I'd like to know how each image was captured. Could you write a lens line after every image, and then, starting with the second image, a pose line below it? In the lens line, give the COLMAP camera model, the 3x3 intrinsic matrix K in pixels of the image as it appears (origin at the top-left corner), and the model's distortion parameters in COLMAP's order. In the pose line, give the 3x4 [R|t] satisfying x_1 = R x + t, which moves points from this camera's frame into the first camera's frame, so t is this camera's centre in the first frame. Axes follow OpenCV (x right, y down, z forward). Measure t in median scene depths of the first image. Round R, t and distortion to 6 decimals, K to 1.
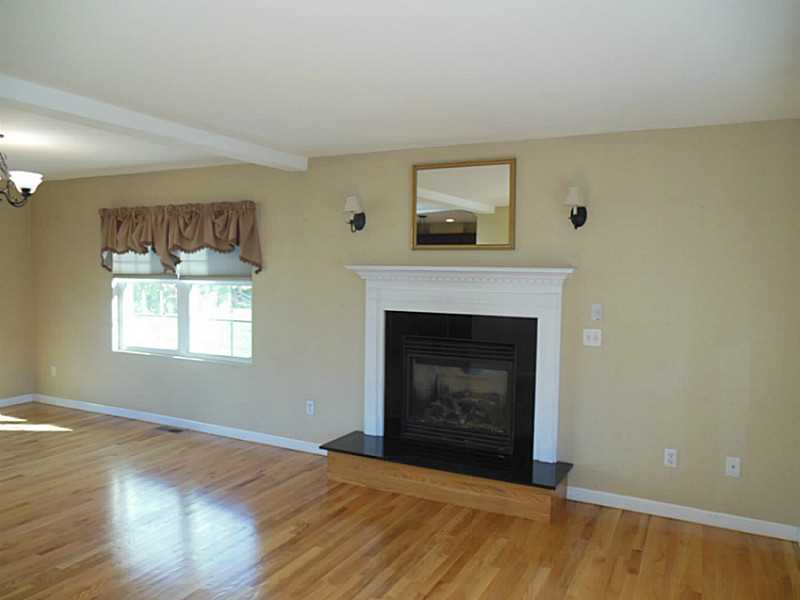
lens RADIAL K [[614.1, 0, 398.1], [0, 614.1, 298.5], [0, 0, 1]] dist [-0.057299, 0.093424]
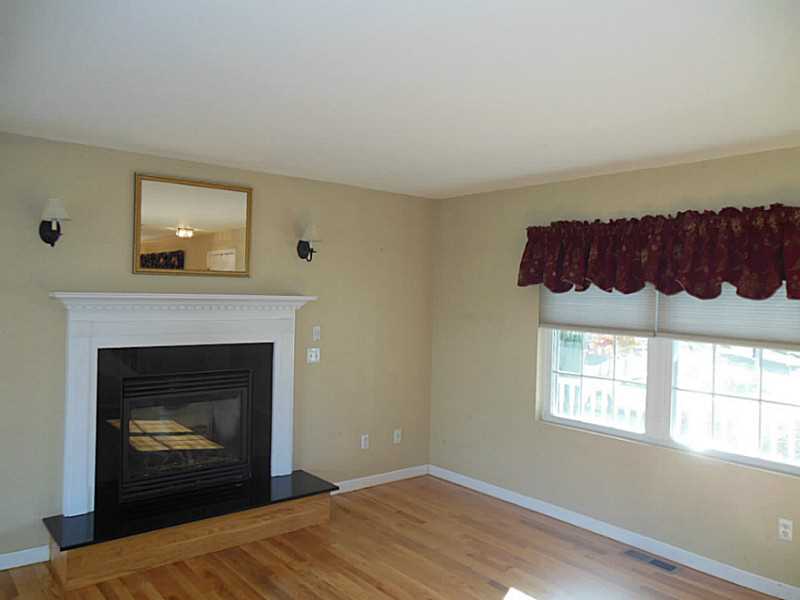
lens RADIAL K [[614.1, 0, 398.1], [0, 614.1, 298.5], [0, 0, 1]] dist [-0.057299, 0.093424]
pose [[0.388444, -0.008530, 0.921433, -0.667425], [0.031255, 0.999504, -0.003924, -0.033251], [-0.920942, 0.030324, 0.388518, 0.384938]]
